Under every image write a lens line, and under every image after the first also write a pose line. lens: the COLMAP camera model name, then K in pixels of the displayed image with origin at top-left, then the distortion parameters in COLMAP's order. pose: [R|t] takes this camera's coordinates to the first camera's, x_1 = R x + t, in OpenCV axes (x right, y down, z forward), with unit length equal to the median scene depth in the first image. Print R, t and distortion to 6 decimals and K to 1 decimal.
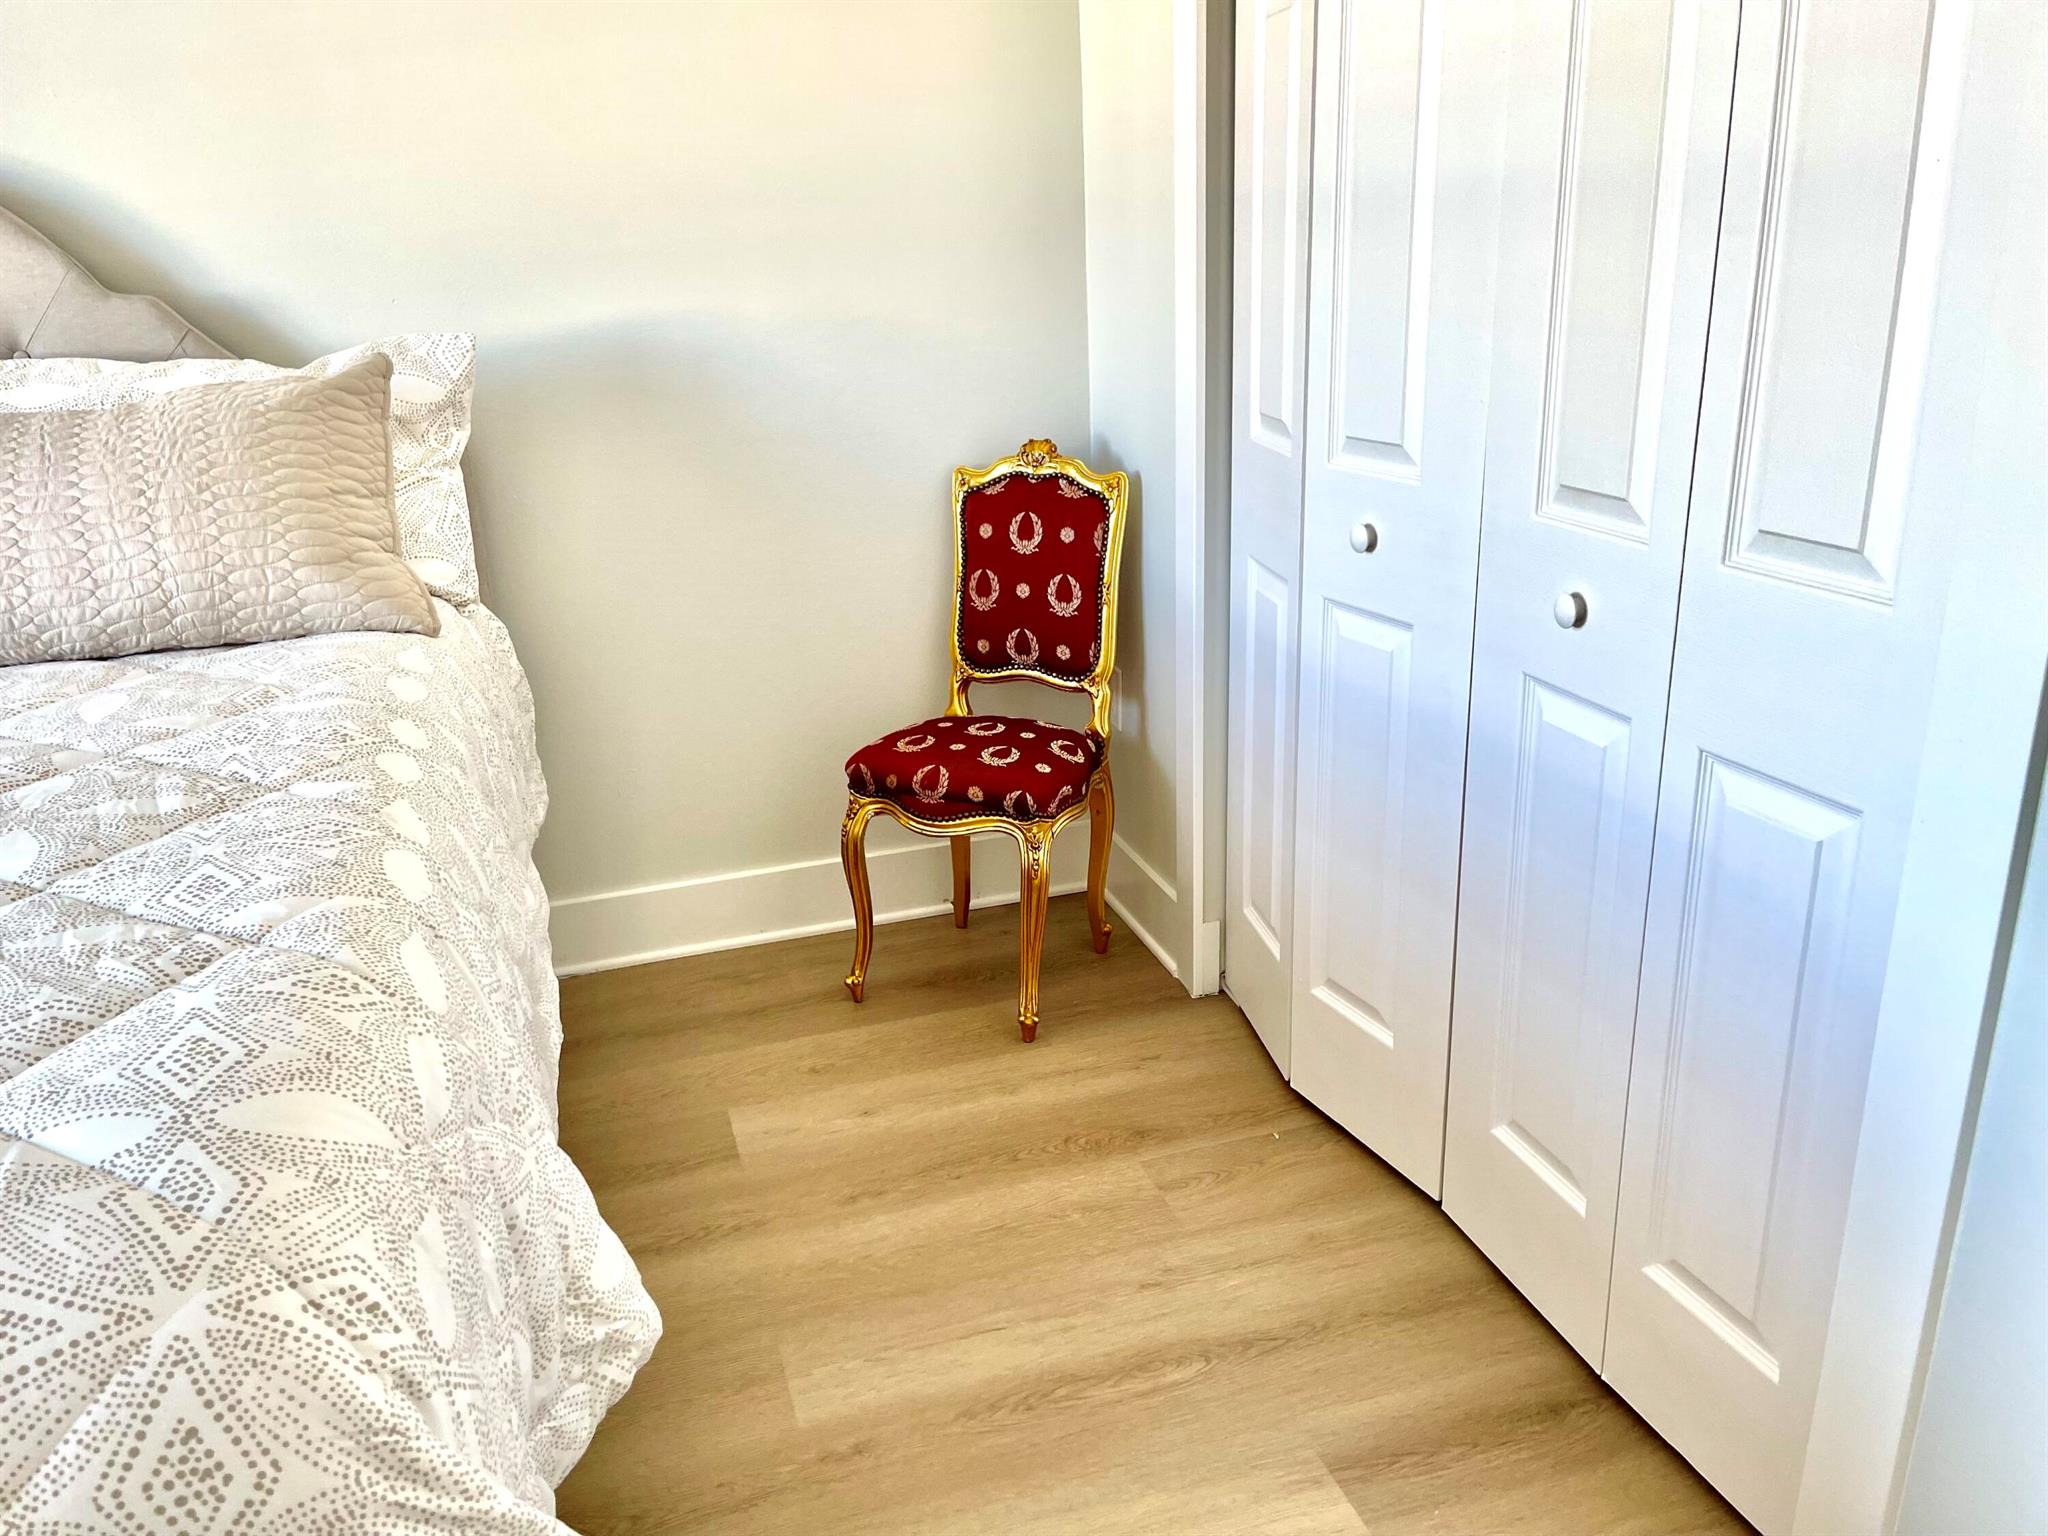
lens RADIAL K [[1545.7, 0, 1038.8], [0, 1545.7, 782.6], [0, 0, 1]] dist [0.088696, -0.105071]
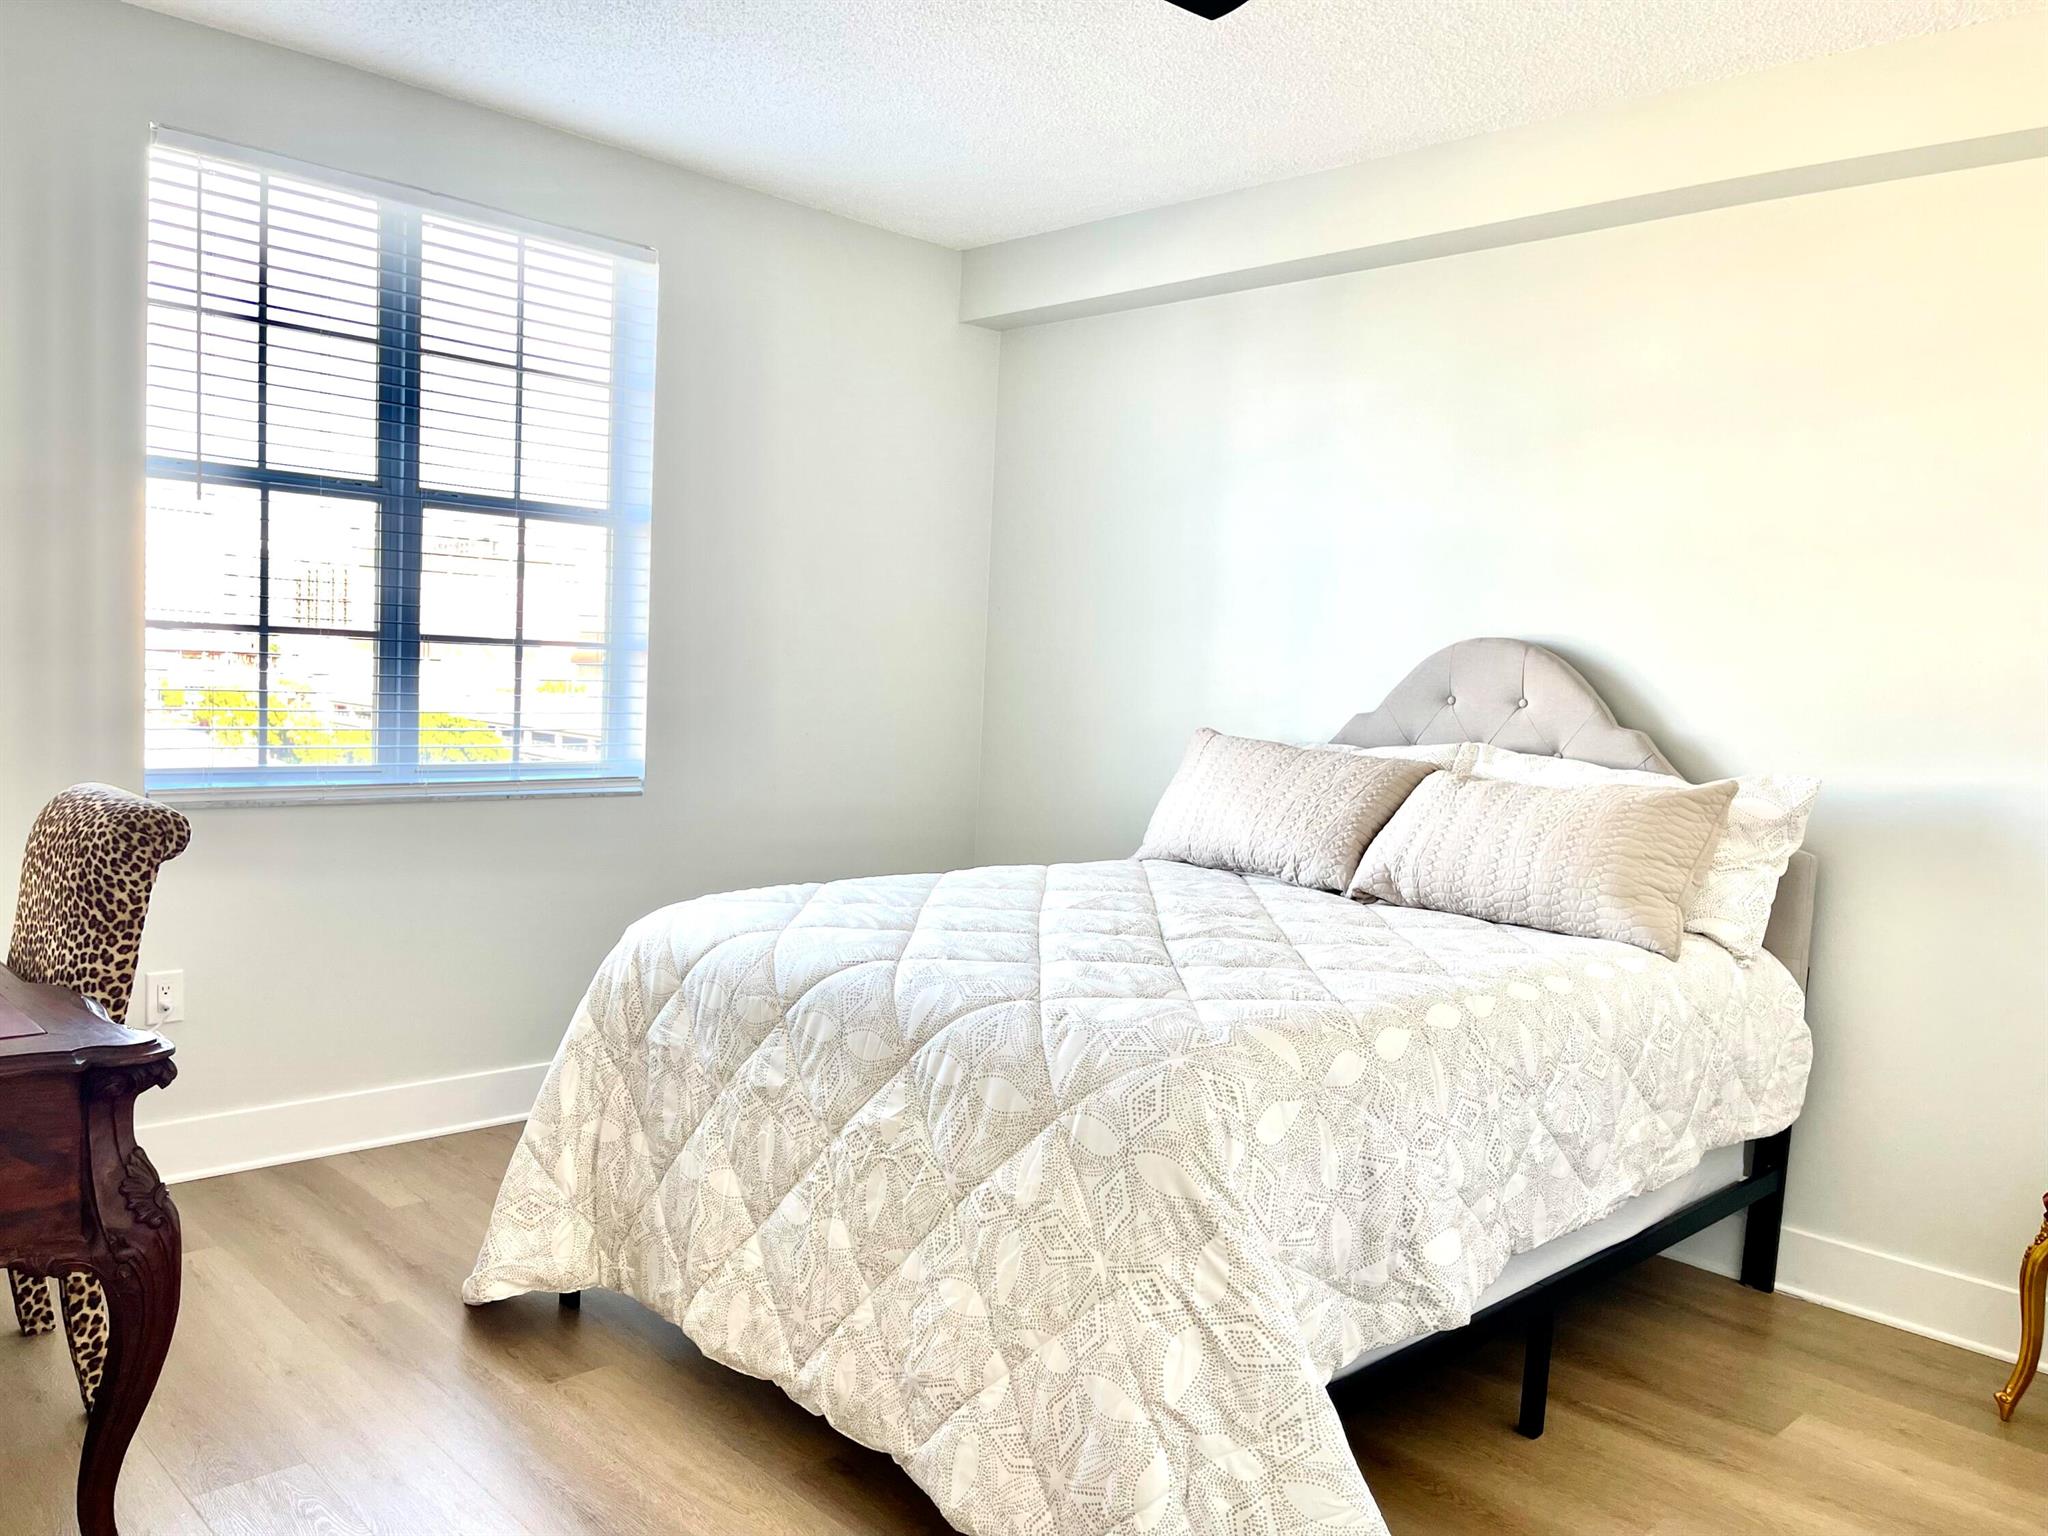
lens RADIAL K [[1549.3, 0, 1034.5], [0, 1549.3, 781.2], [0, 0, 1]] dist [0.079822, -0.105595]
pose [[0.440606, 0.122021, -0.889369, 0.476995], [-0.365125, 0.929427, -0.053372, 0.036031], [0.820091, 0.348247, 0.454064, -0.165110]]
